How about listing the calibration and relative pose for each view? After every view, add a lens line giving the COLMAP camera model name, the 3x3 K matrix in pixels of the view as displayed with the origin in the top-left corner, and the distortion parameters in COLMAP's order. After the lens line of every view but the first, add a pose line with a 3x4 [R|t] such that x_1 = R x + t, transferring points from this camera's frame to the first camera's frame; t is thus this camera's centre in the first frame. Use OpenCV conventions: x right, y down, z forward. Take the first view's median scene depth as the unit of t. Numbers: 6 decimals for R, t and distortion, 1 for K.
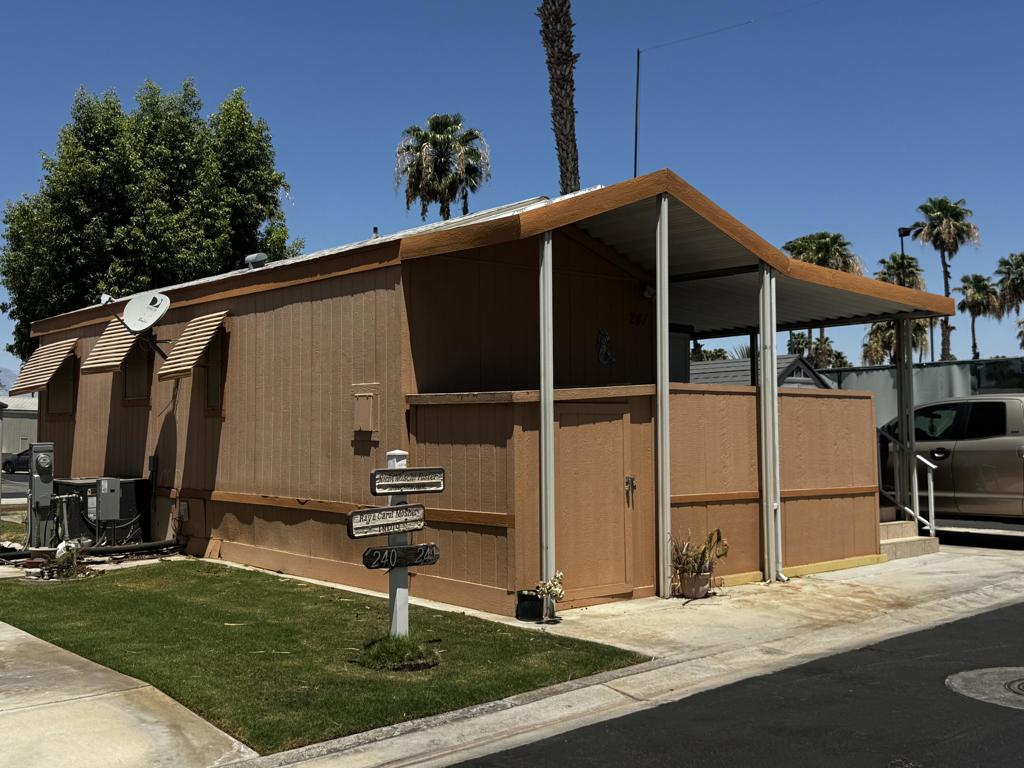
lens RADIAL K [[1115.8, 0, 512.0], [0, 1115.8, 384.0], [0, 0, 1]] dist [0.119220, -0.001078]
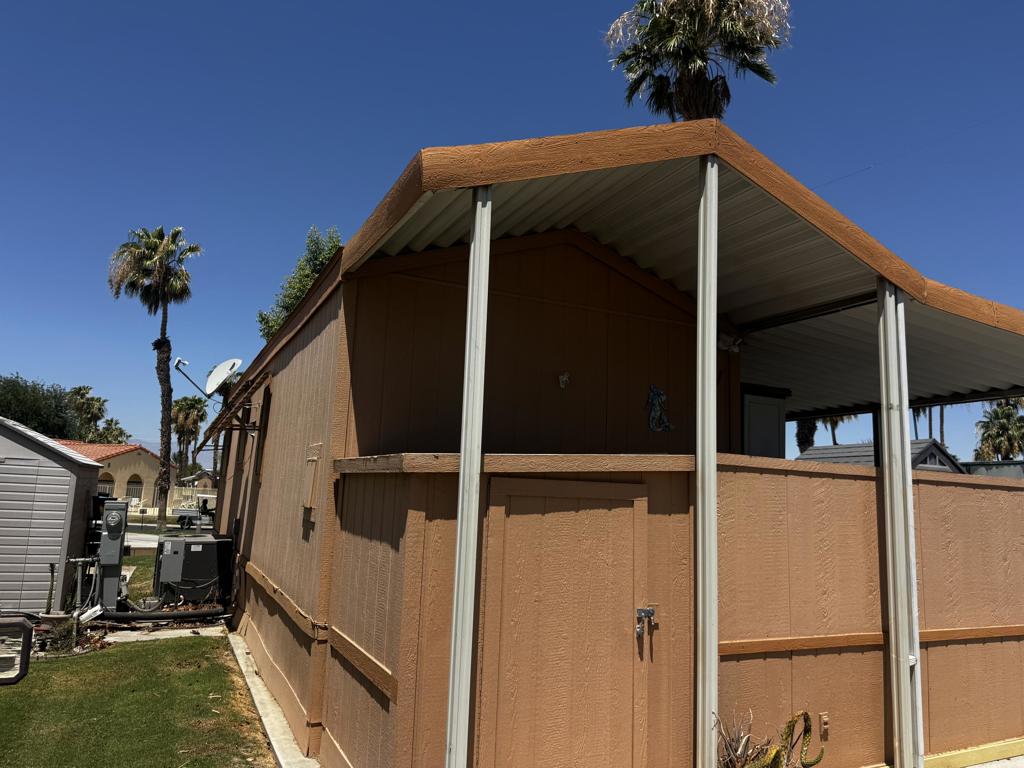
lens RADIAL K [[735.5, 0, 512.0], [0, 735.5, 384.0], [0, 0, 1]] dist [0.043216, -0.056534]
pose [[0.968316, 0.007356, -0.249621, 0.122417], [-0.035368, 0.993530, -0.107920, 0.008248], [0.247212, 0.113329, 0.962311, 0.538794]]
